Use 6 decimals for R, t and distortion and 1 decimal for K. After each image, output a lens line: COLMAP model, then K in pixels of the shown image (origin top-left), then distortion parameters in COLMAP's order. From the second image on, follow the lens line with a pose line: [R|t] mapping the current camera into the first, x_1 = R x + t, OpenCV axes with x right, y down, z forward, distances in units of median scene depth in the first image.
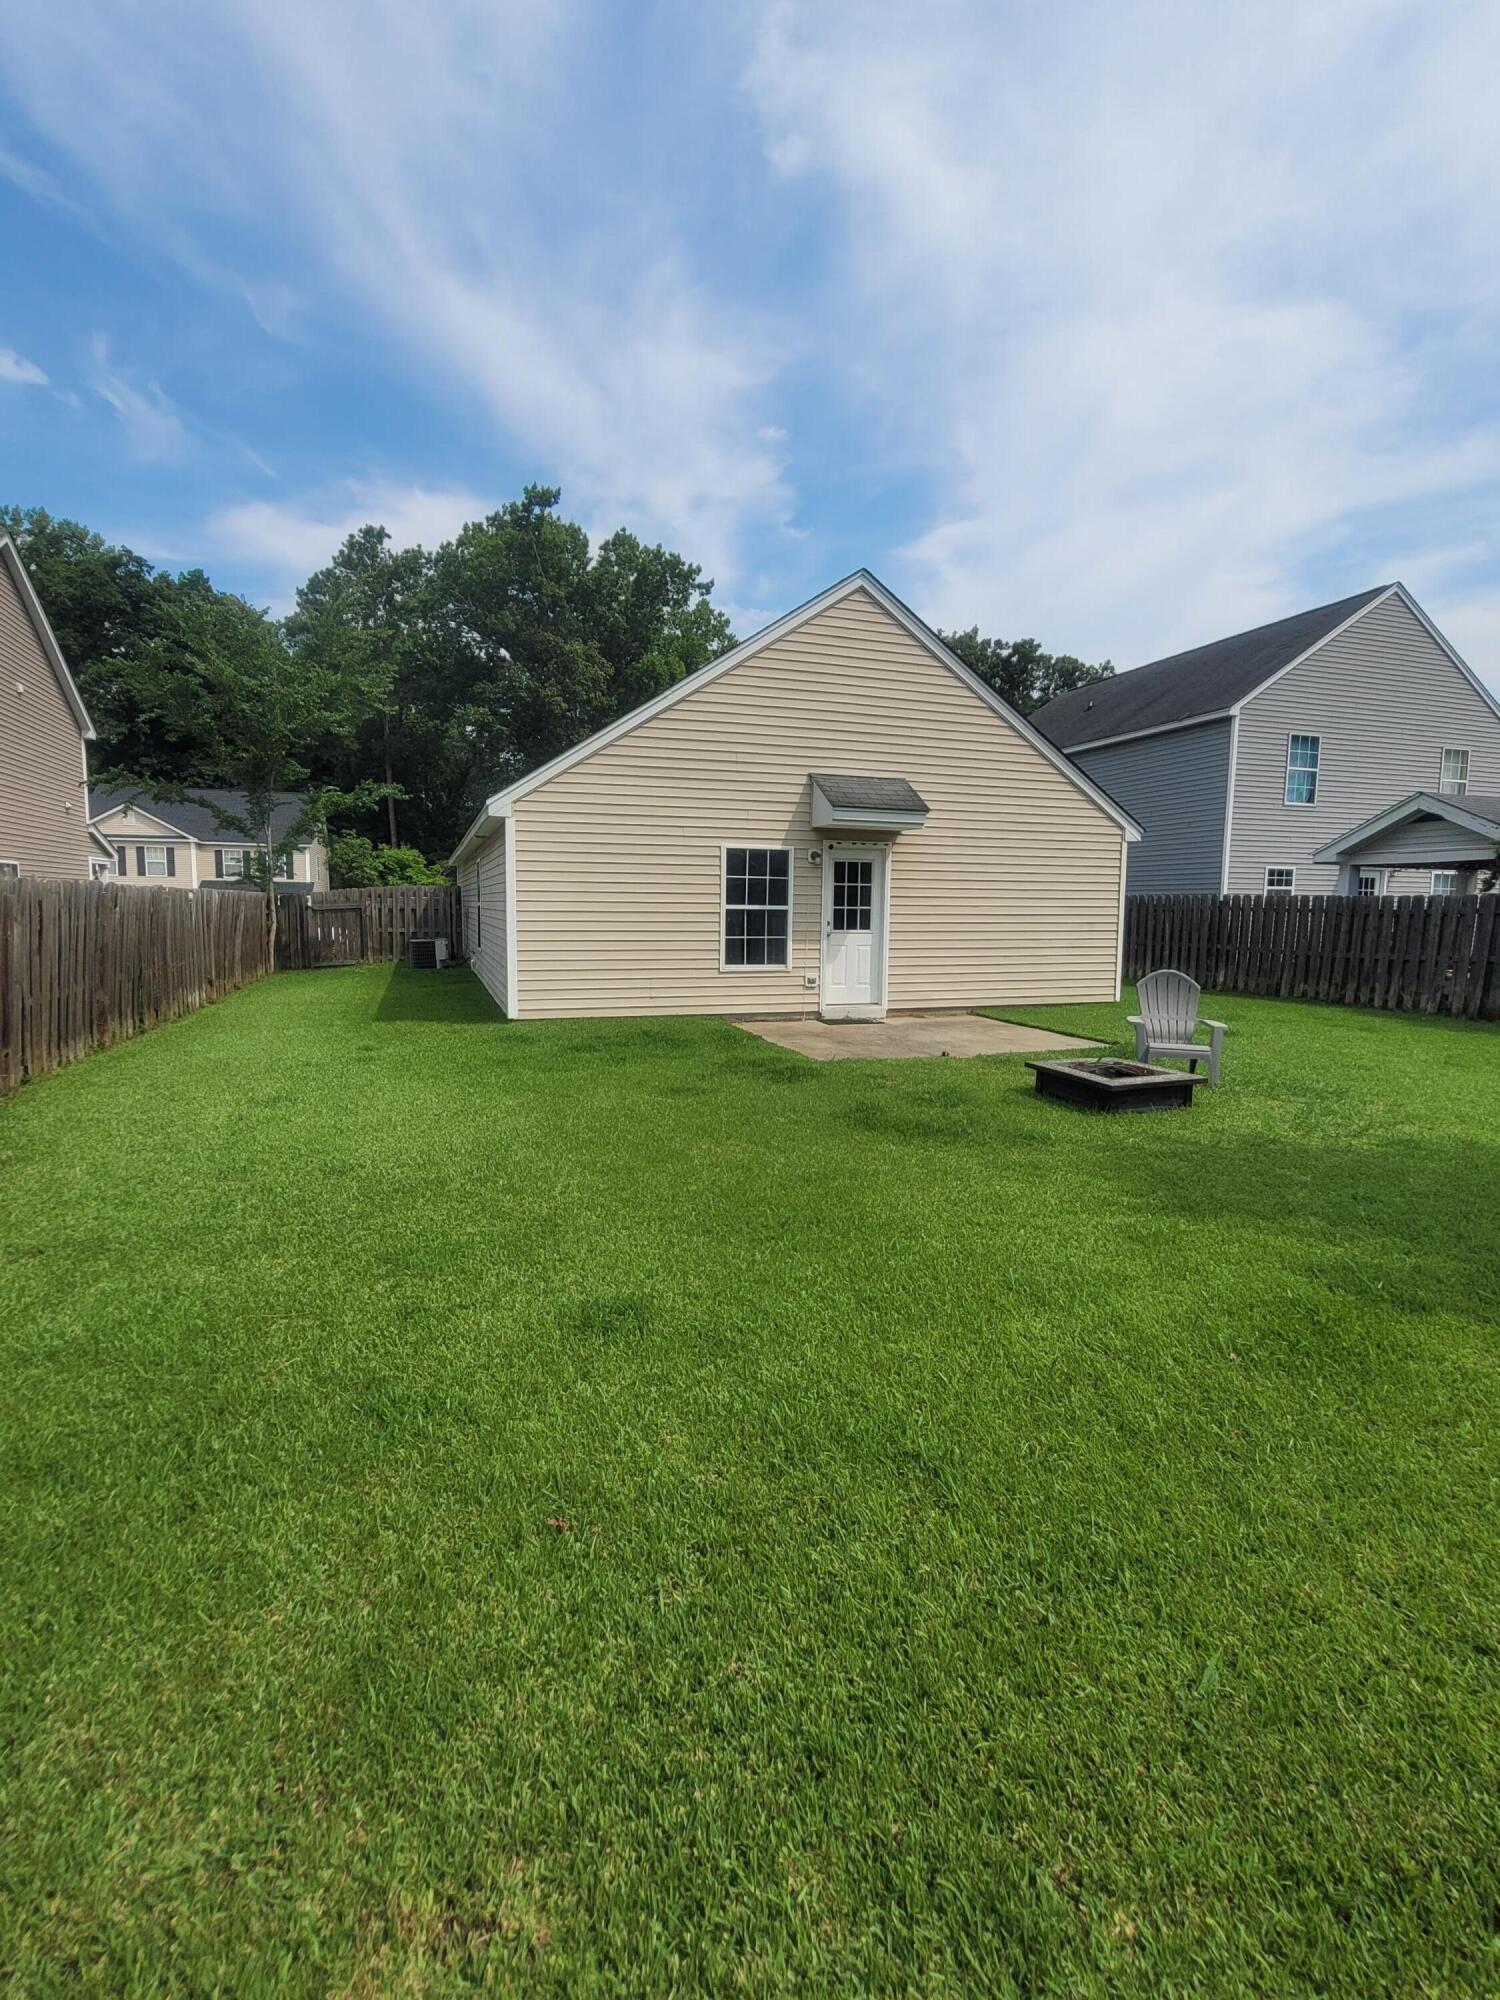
lens RADIAL K [[939.9, 0, 750.5], [0, 939.9, 997.9], [0, 0, 1]] dist [0.000599, -0.000182]
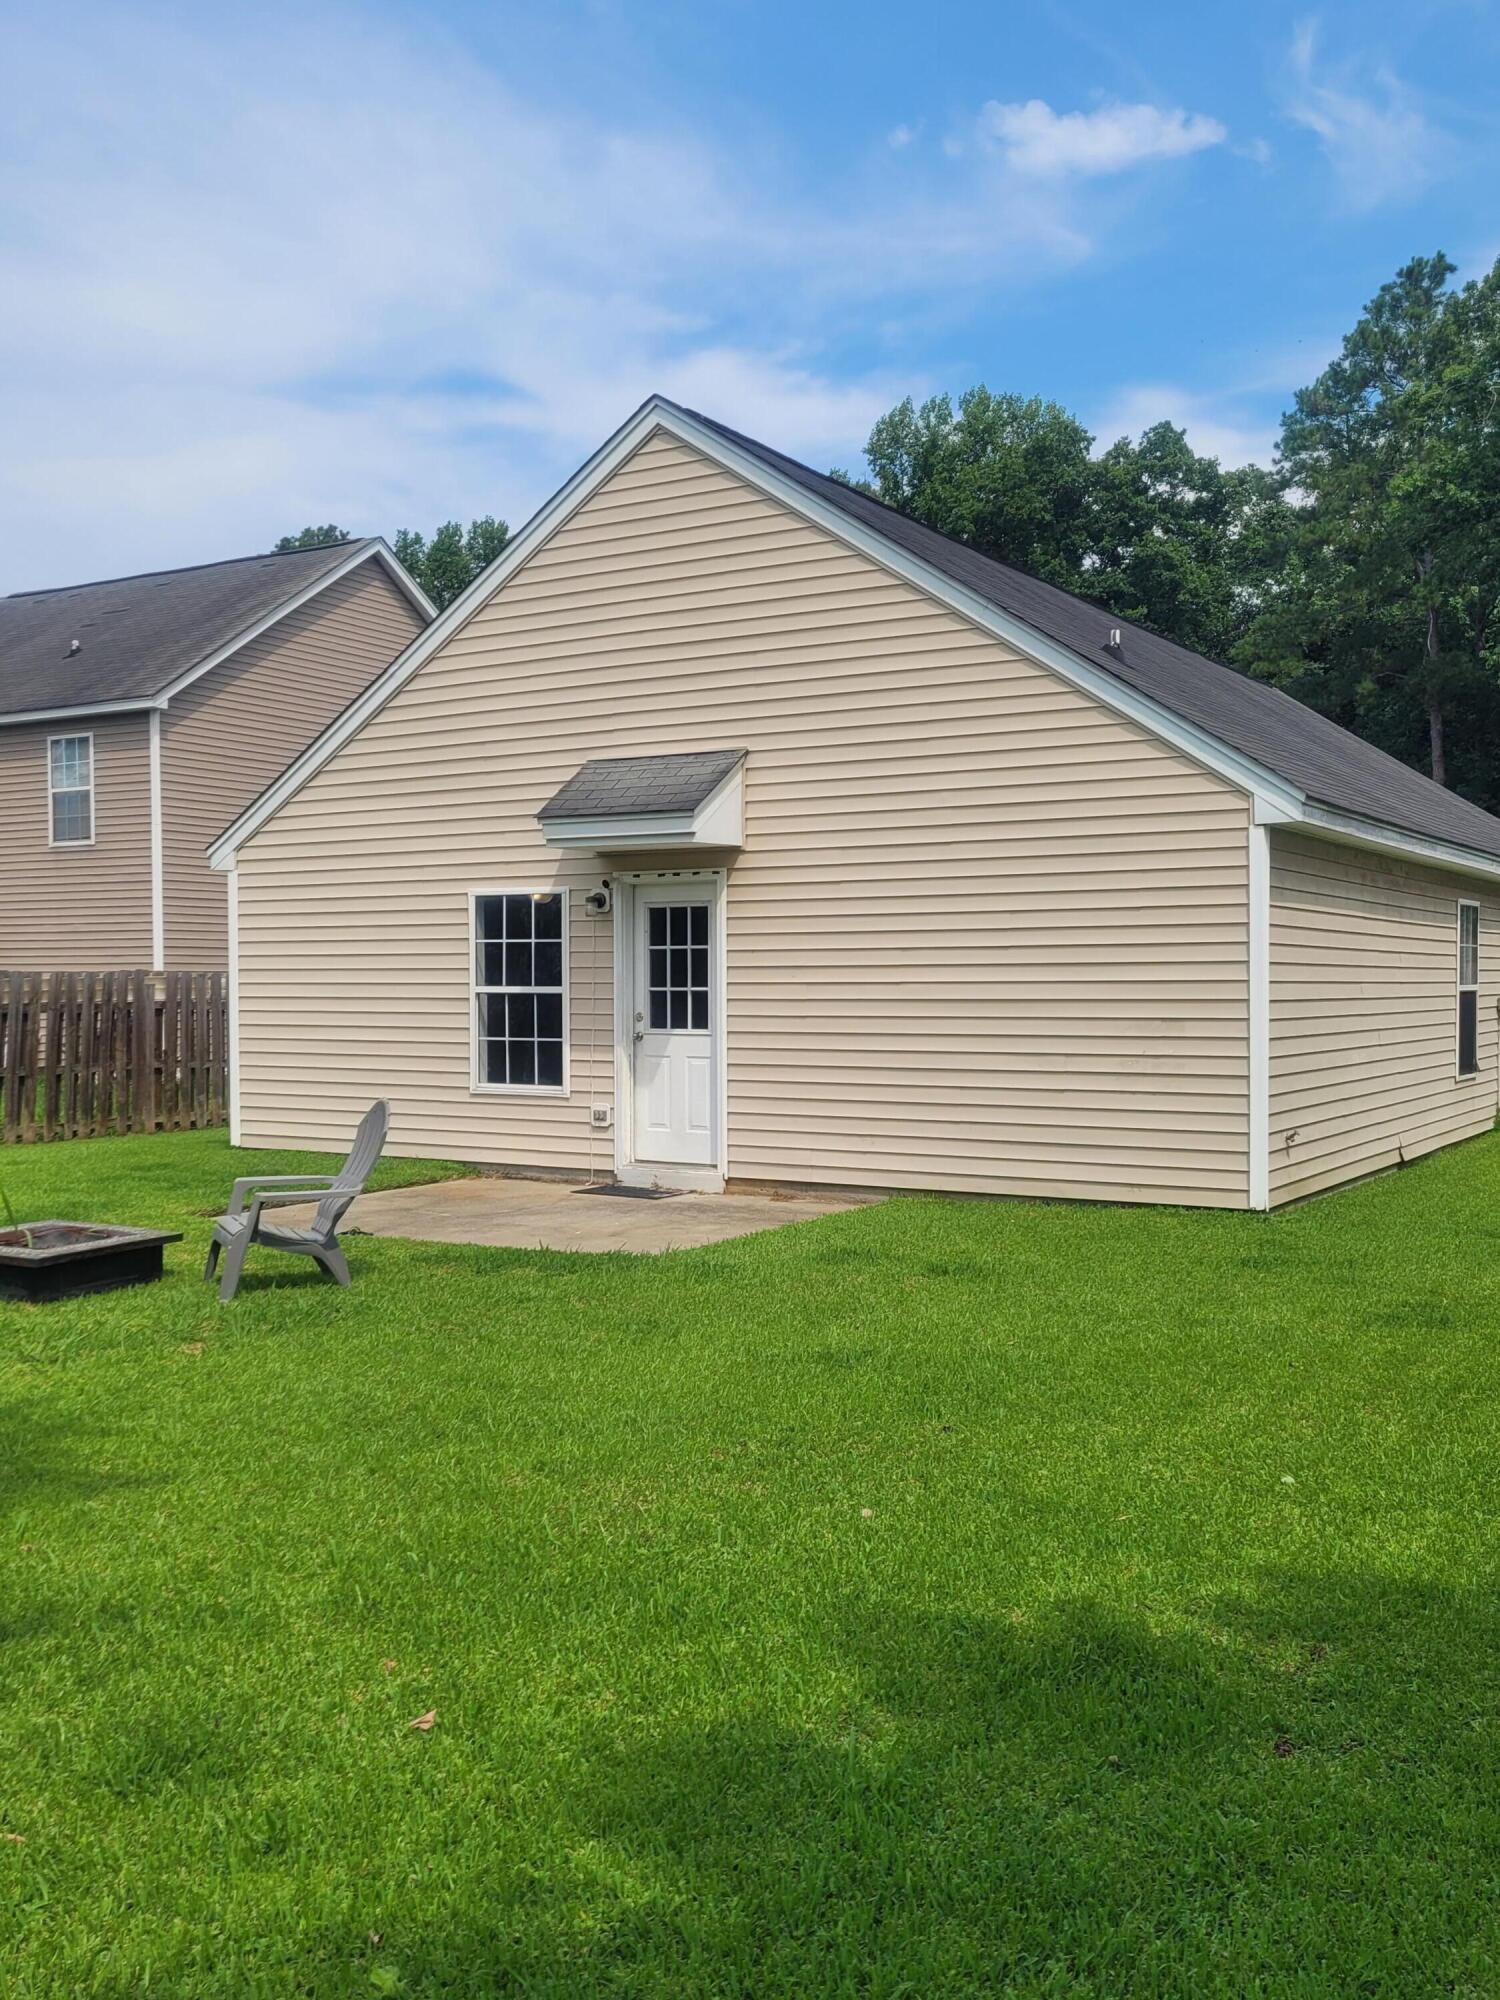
lens RADIAL K [[1867.2, 0, 750.9], [0, 1867.2, 1002.5], [0, 0, 1]] dist [0.059266, 0.000000]
pose [[0.637450, 0.000313, -0.770491, 1.000748], [-0.061714, 0.996808, -0.050653, -0.035570], [0.768016, 0.079838, 0.635435, 0.340842]]
